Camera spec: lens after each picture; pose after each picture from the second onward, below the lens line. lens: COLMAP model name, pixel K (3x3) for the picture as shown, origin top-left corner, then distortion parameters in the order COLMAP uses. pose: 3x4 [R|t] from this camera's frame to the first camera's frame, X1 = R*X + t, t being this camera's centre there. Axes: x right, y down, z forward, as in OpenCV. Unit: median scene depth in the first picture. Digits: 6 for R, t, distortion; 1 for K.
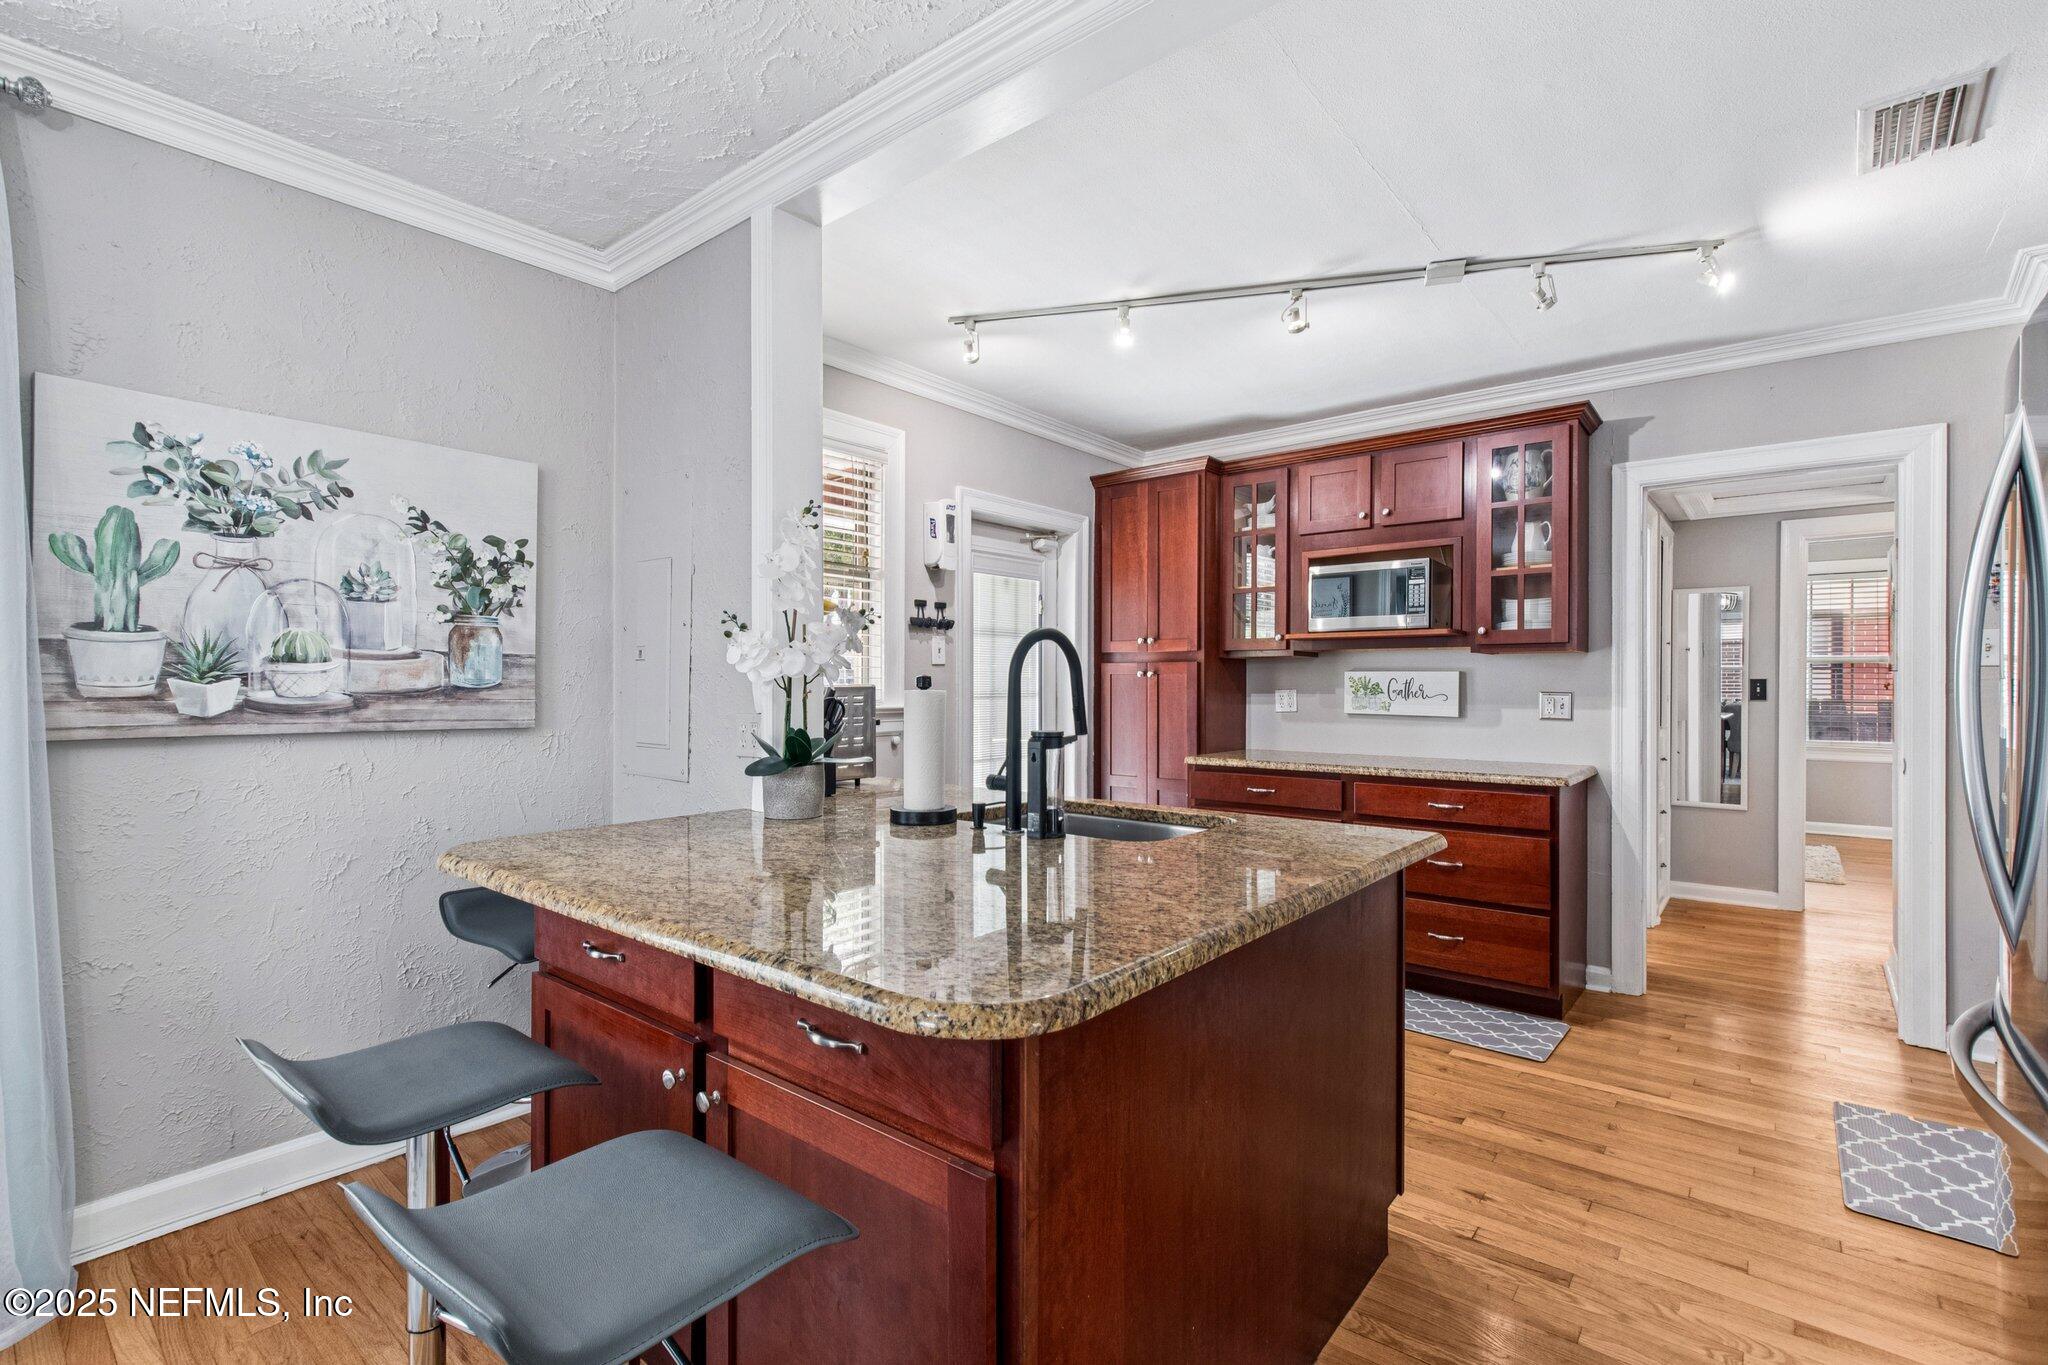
lens RADIAL K [[920.5, 0, 1015.4], [0, 920.5, 692.7], [0, 0, 1]] dist [0.001313, 0.000359]
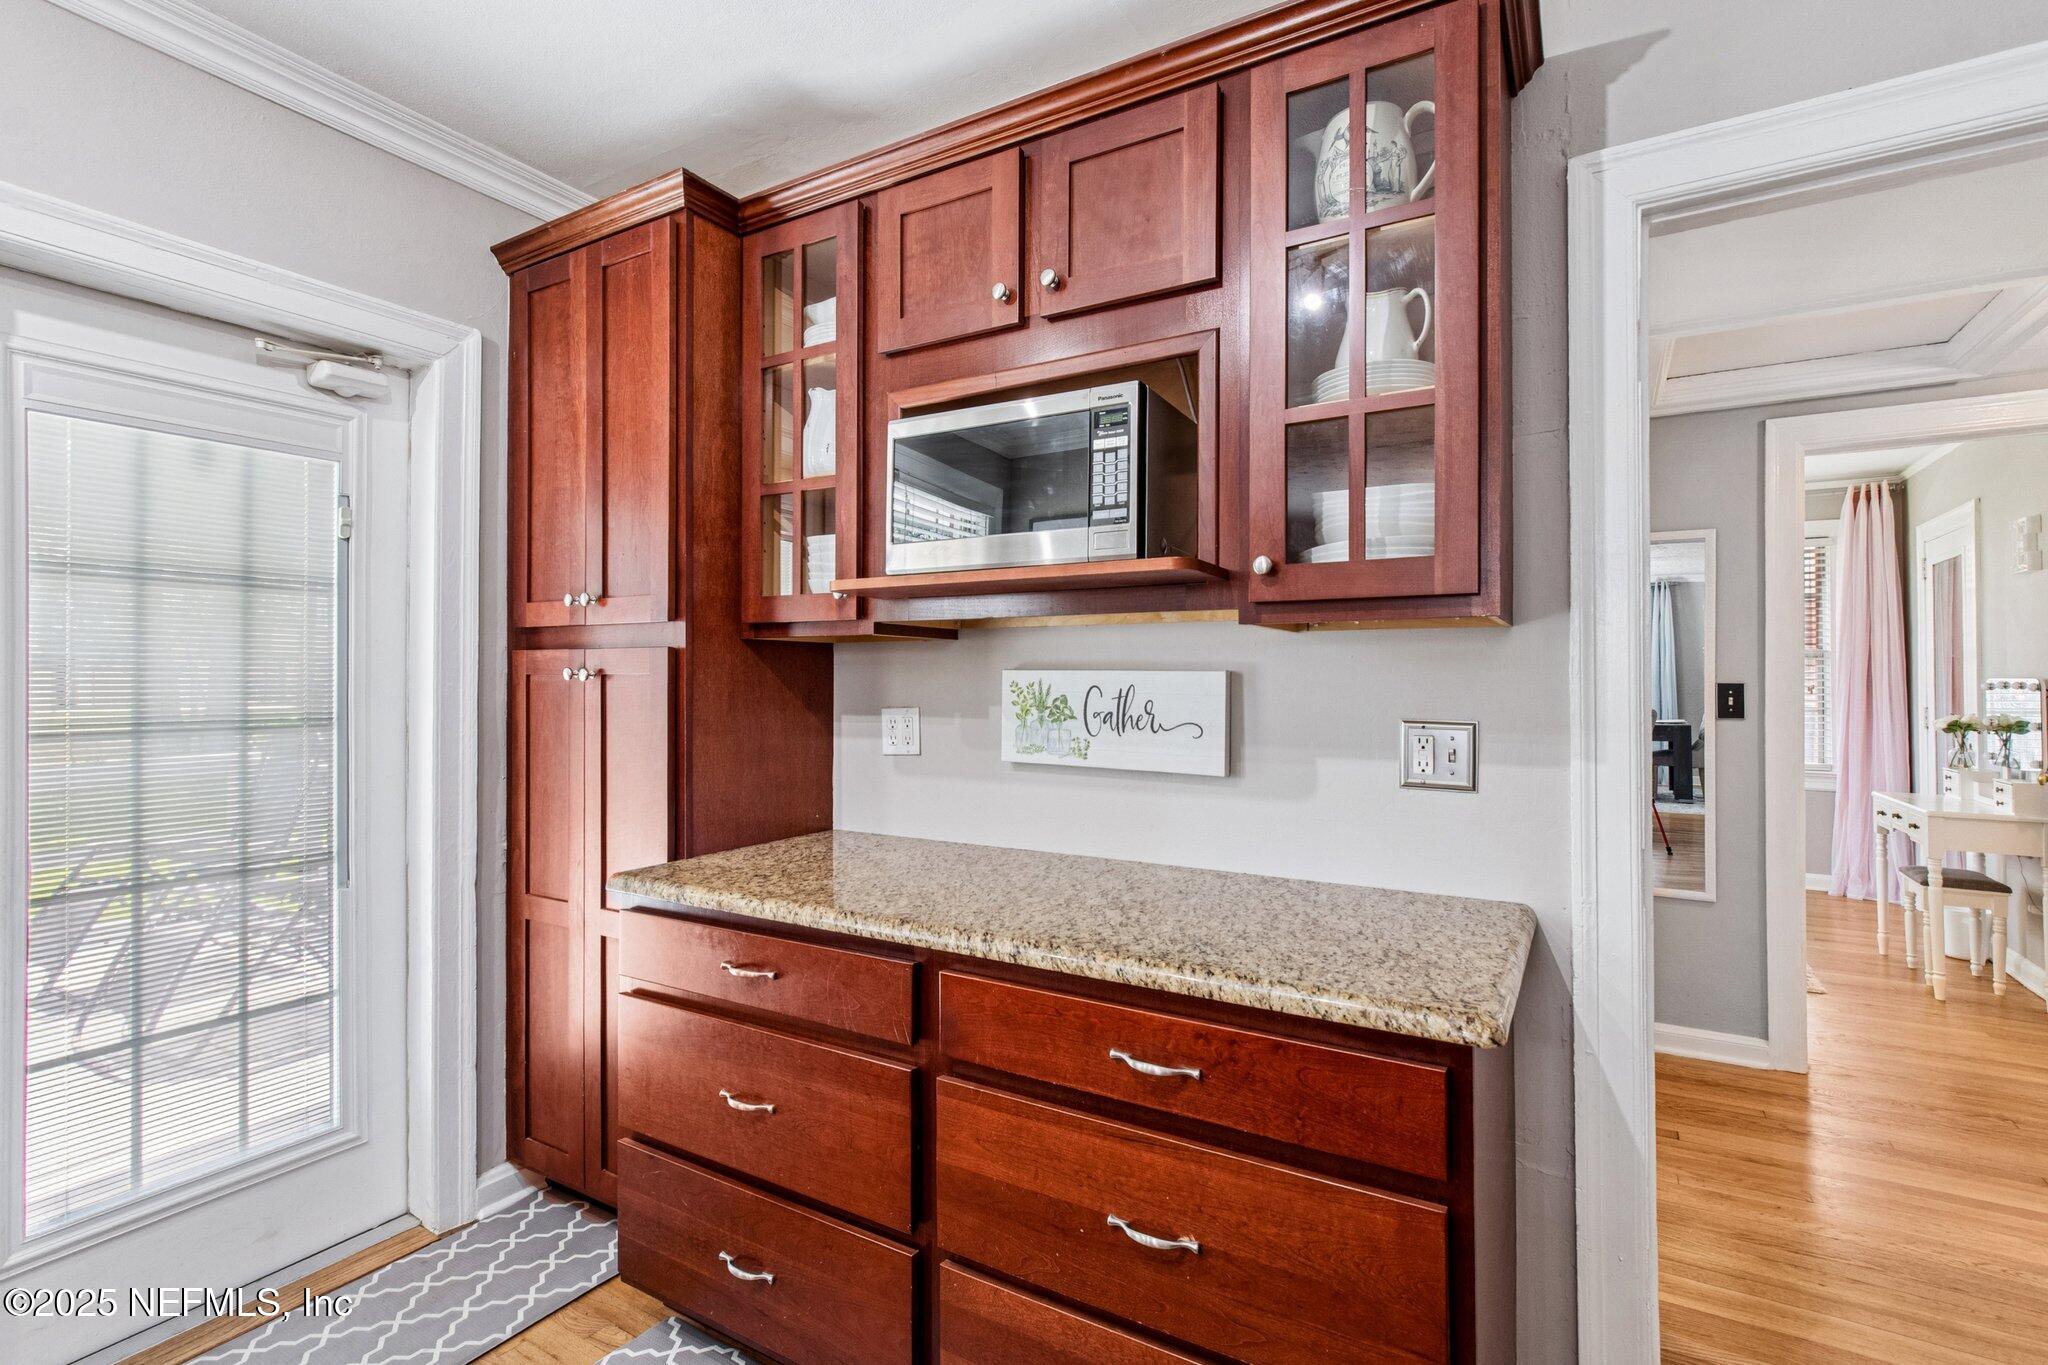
lens RADIAL K [[945.5, 0, 1024.0], [0, 945.5, 682.5], [0, 0, 1]] dist [0.001214, 0.000197]
pose [[0.987702, -0.000371, 0.156350, 0.319034], [0.001408, 0.999978, -0.006517, -0.014980], [-0.156345, 0.006657, 0.987680, 0.577396]]
